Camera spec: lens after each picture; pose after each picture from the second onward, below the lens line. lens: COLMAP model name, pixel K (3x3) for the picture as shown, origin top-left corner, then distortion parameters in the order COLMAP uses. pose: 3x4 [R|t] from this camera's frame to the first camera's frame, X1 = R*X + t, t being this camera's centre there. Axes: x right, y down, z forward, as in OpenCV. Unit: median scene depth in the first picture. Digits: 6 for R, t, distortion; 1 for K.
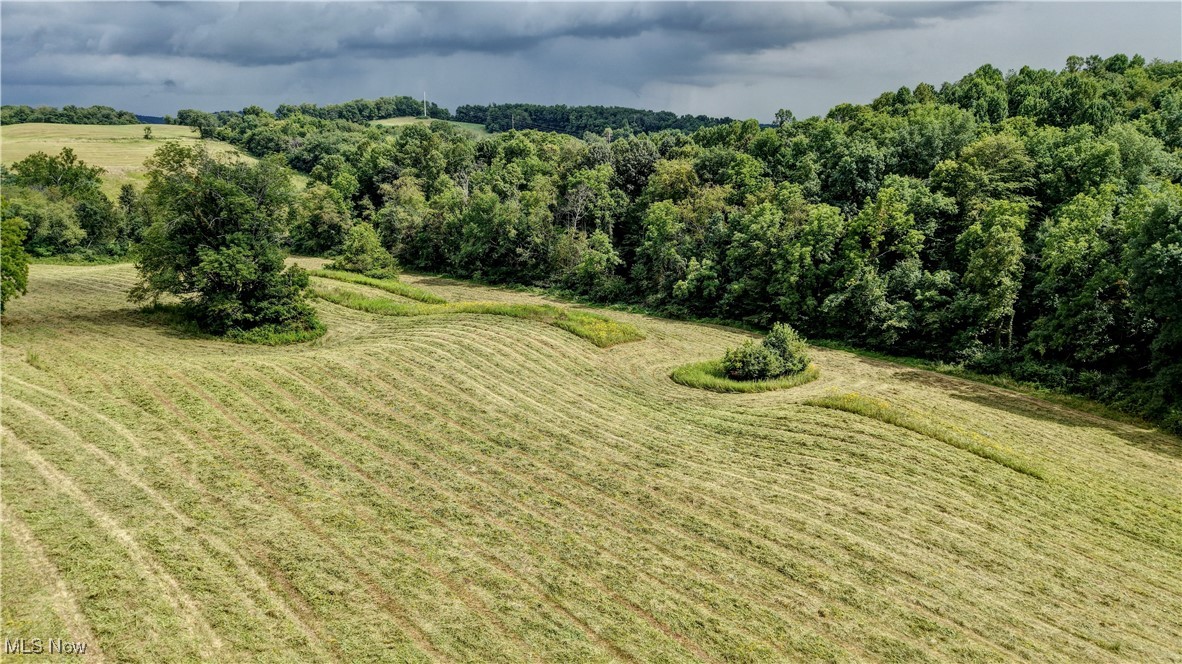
lens RADIAL K [[785.3, 0, 592.9], [0, 785.3, 328.8], [0, 0, 1]] dist [-0.000264, -0.003481]
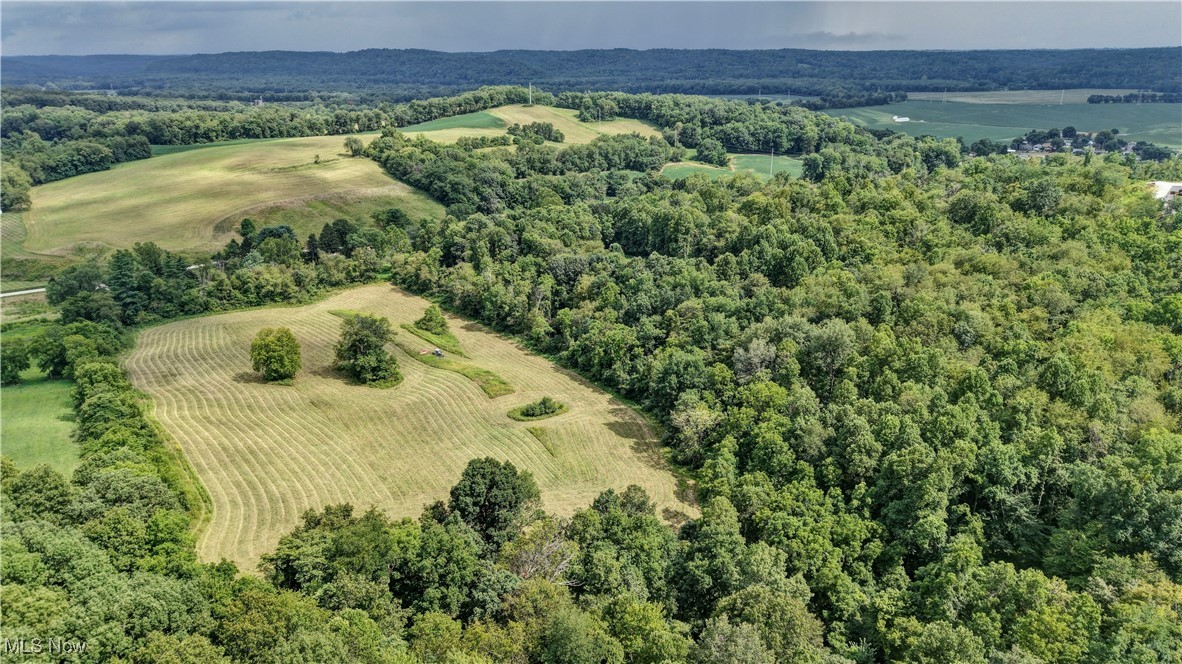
lens RADIAL K [[785.3, 0, 589.5], [0, 785.3, 334.0], [0, 0, 1]] dist [-0.000264, -0.003481]
pose [[0.985397, 0.037893, -0.166001, 0.420194], [-0.021510, 0.994815, 0.099404, -0.254256], [0.168907, -0.094382, 0.981103, -0.866506]]
